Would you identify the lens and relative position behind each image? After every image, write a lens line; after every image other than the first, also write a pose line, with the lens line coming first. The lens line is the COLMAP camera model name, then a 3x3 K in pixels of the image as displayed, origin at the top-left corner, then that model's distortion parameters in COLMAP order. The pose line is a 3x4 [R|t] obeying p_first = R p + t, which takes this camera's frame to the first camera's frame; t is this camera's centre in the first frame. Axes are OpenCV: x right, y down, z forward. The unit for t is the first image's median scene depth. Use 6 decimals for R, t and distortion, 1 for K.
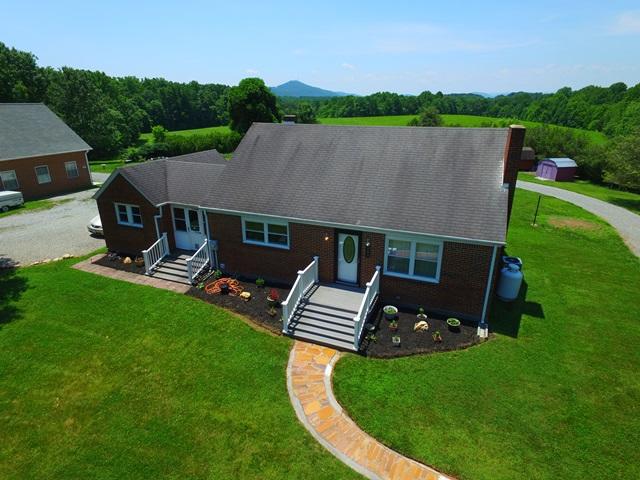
lens RADIAL K [[370.0, 0, 320.4], [0, 370.0, 236.2], [0, 0, 1]] dist [0.003565, 0.000182]
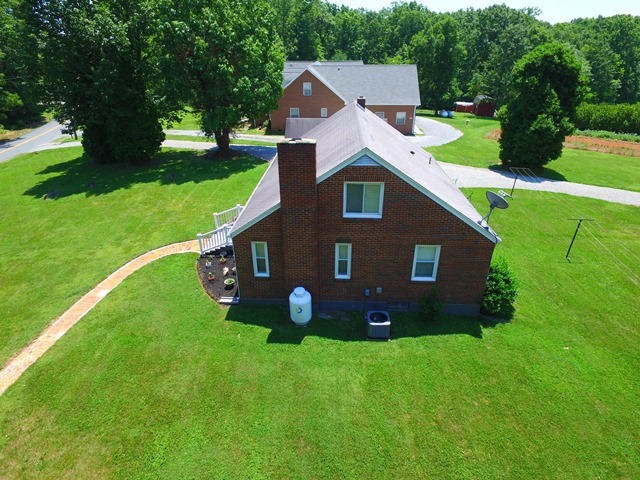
lens RADIAL K [[370.0, 0, 320.4], [0, 370.0, 236.2], [0, 0, 1]] dist [0.003565, 0.000182]
pose [[0.302427, 0.422023, -0.854655, 1.328413], [-0.310304, 0.891389, 0.330358, -0.372982], [0.901249, 0.165294, 0.400536, 0.689071]]
